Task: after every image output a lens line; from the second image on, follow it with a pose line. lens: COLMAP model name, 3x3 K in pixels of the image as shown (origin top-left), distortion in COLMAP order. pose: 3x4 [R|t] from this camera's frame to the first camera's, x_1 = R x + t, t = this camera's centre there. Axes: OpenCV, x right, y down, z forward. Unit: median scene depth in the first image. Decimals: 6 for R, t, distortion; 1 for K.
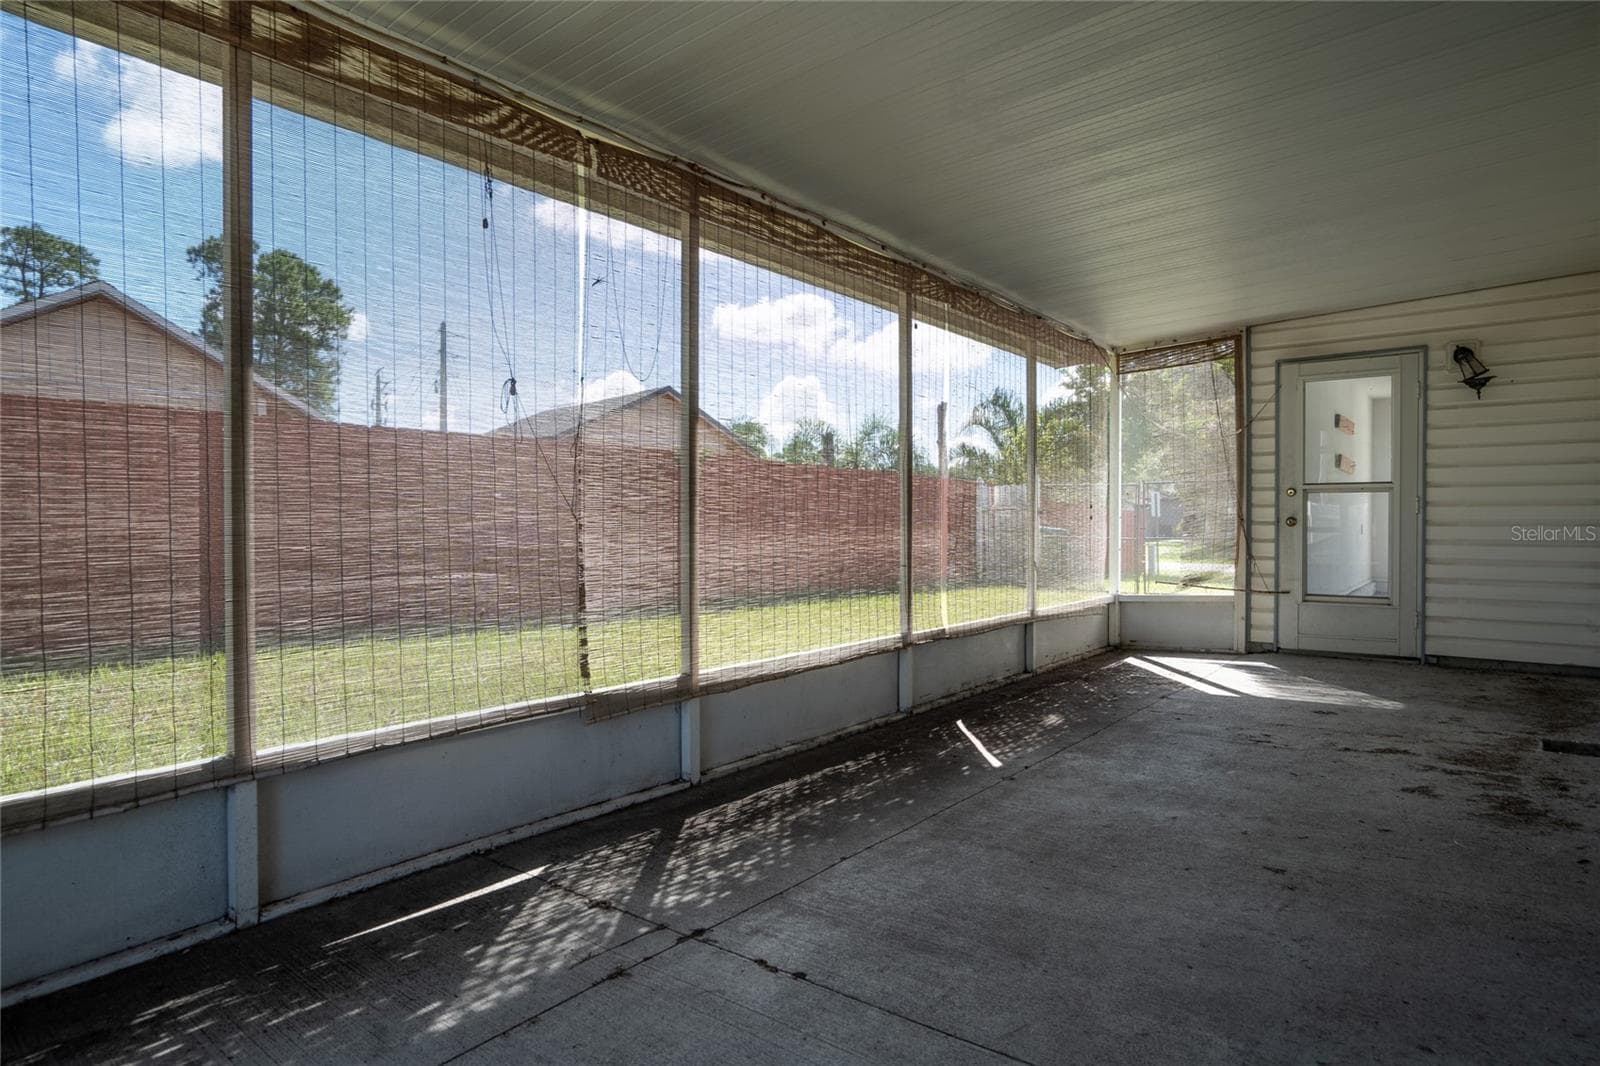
lens RADIAL K [[880.3, 0, 793.8], [0, 880.3, 532.5], [0, 0, 1]] dist [-0.027580, 0.000632]
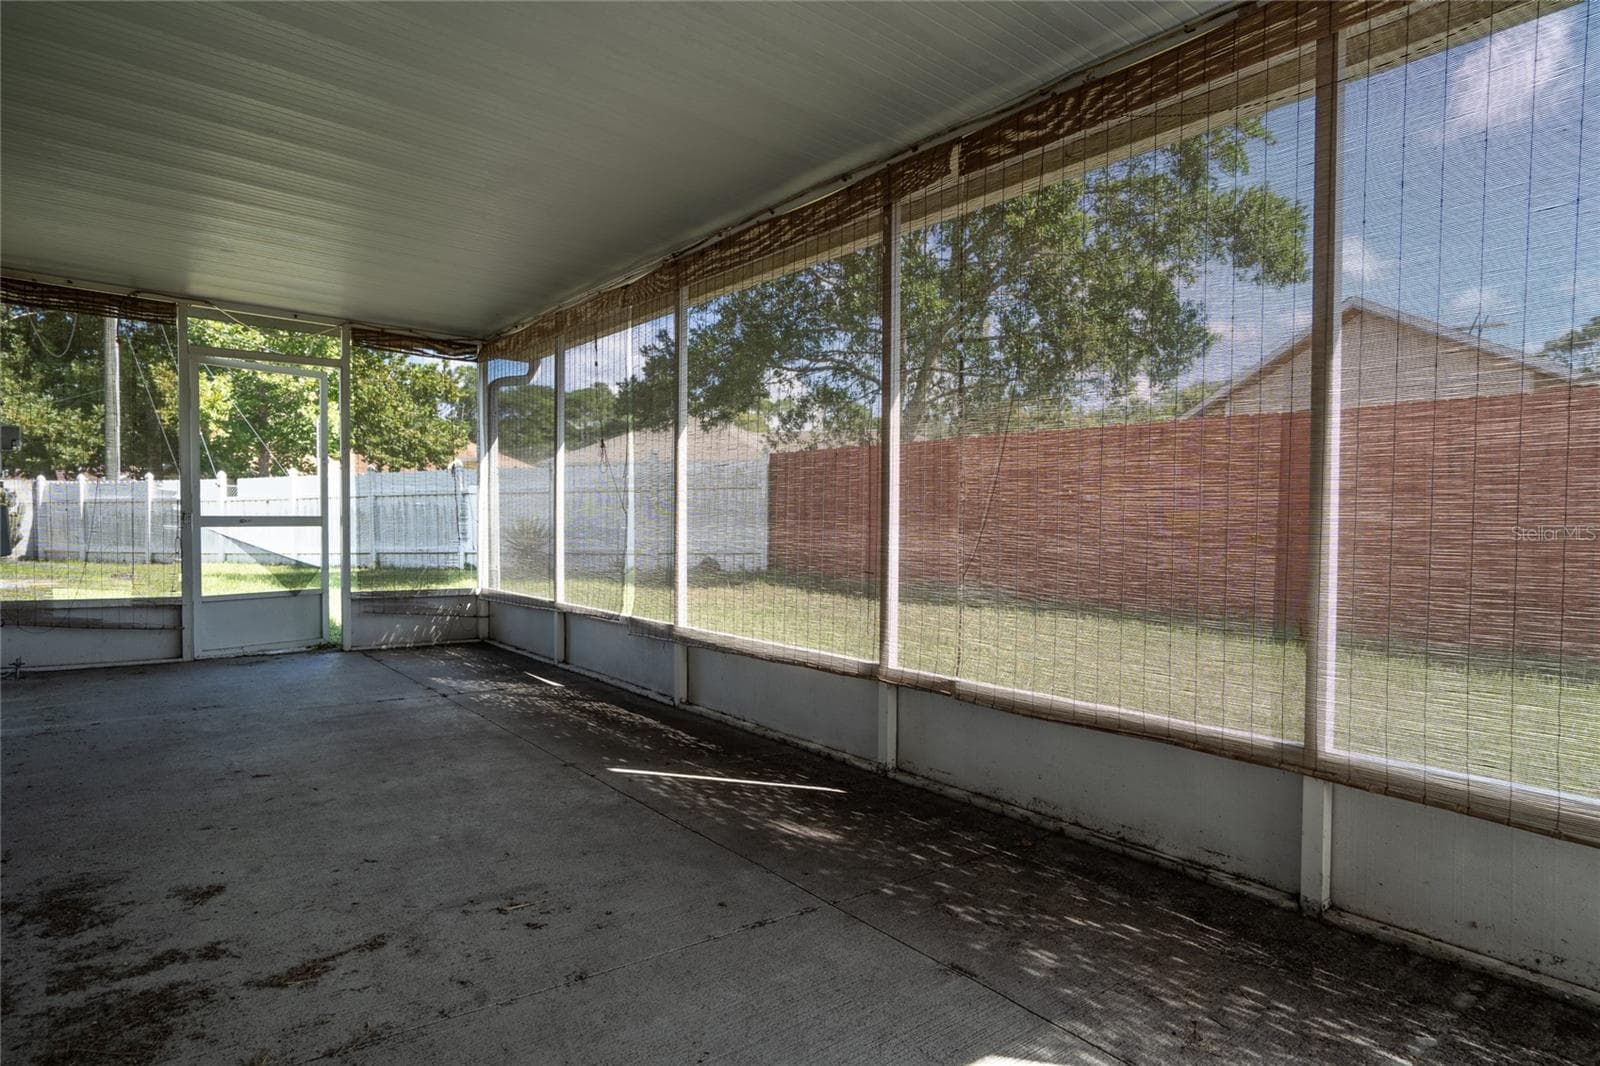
lens RADIAL K [[880.3, 0, 797.0], [0, 880.3, 531.6], [0, 0, 1]] dist [-0.027580, 0.000632]
pose [[-0.209577, 0.020070, -0.977586, 1.677618], [-0.013251, 0.999639, 0.023363, -0.028044], [0.977702, 0.017850, -0.209235, 2.079078]]
